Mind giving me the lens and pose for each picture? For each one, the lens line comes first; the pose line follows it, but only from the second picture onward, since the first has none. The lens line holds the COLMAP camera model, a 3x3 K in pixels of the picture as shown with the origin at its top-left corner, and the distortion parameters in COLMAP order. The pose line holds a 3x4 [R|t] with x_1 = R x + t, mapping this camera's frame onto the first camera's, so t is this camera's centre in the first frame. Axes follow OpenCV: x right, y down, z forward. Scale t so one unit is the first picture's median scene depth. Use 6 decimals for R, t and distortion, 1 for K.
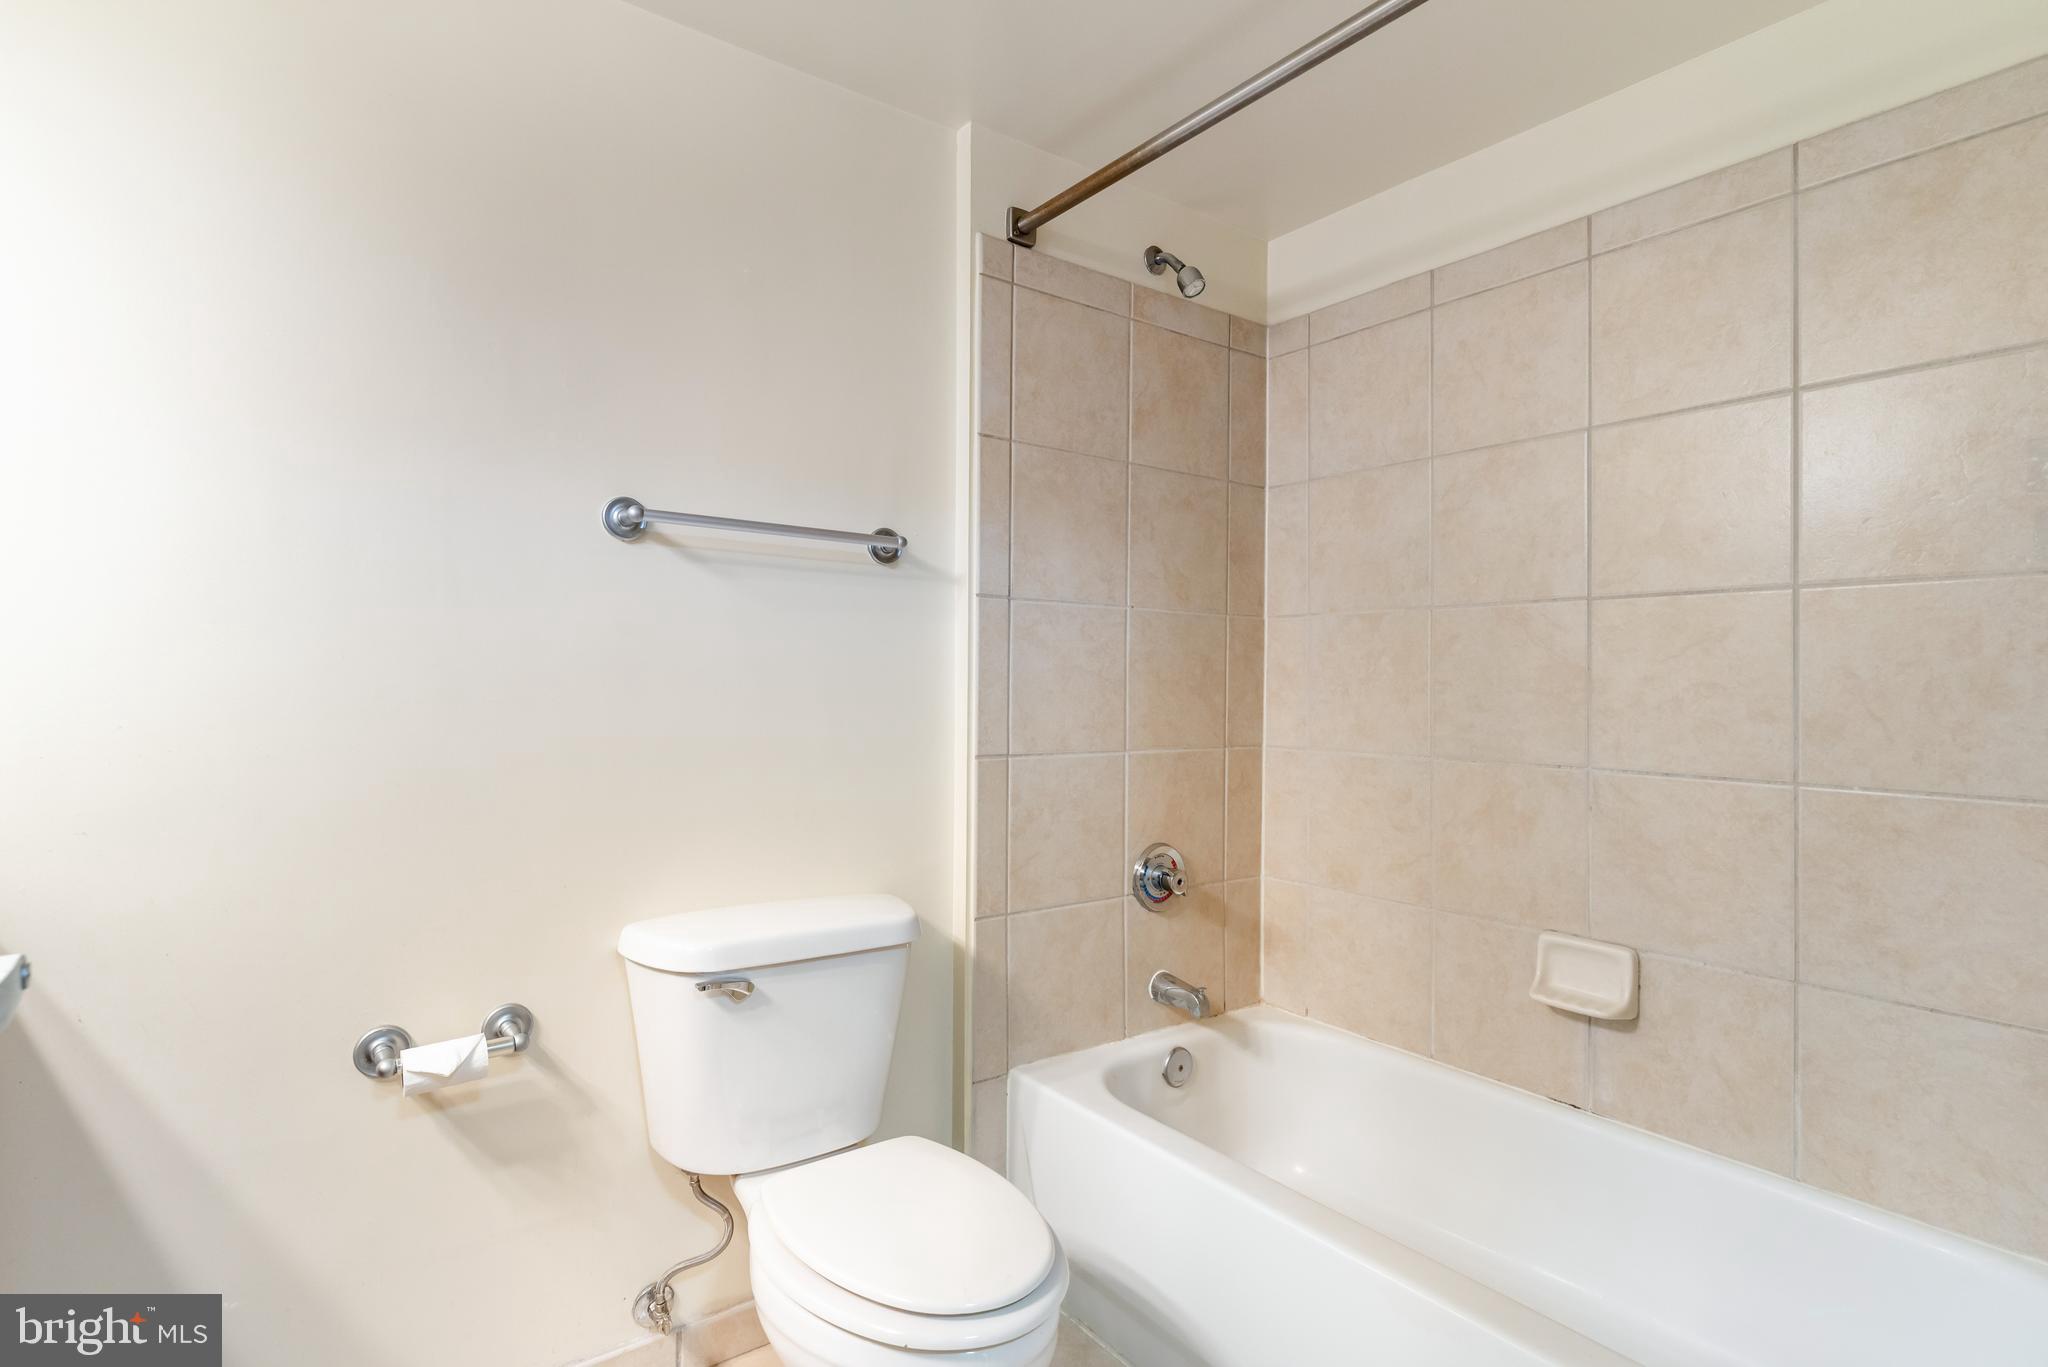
lens RADIAL K [[1032.2, 0, 1014.1], [0, 1032.2, 678.5], [0, 0, 1]] dist [-0.000379, 0.000671]
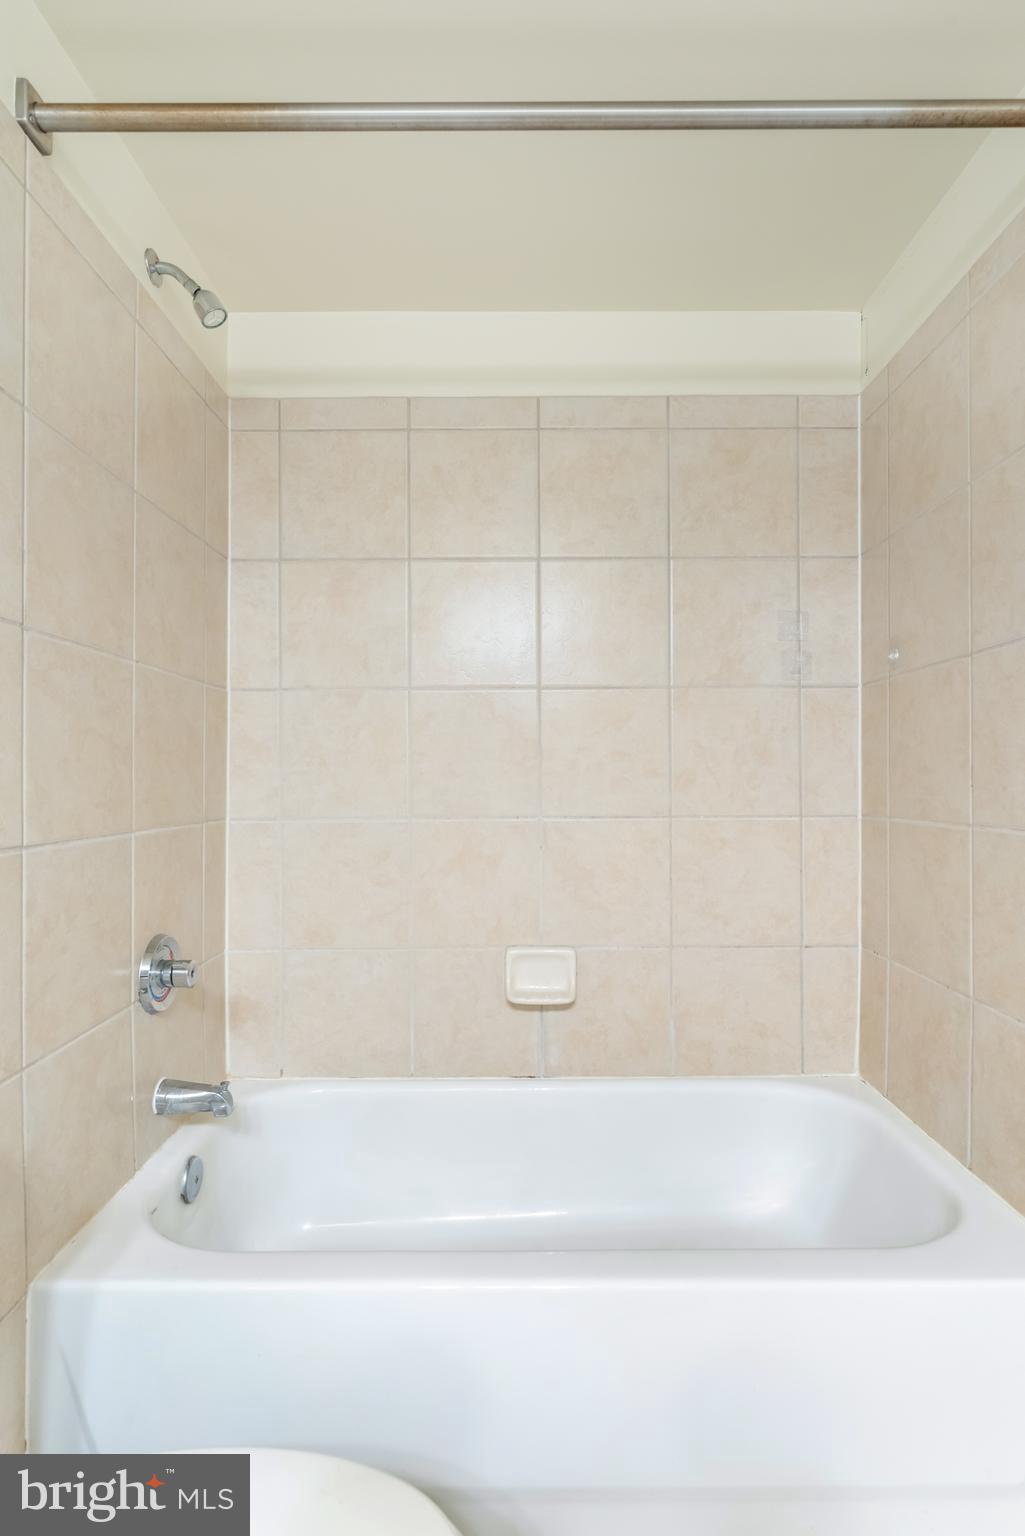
lens RADIAL K [[774.2, 0, 513.1], [0, 774.2, 772.1], [0, 0, 1]] dist [-0.000379, 0.000671]
pose [[0.584743, -0.007879, 0.811181, -0.235853], [0.008508, 0.999957, 0.003579, 0.022977], [-0.811174, 0.004809, 0.584785, 0.401563]]
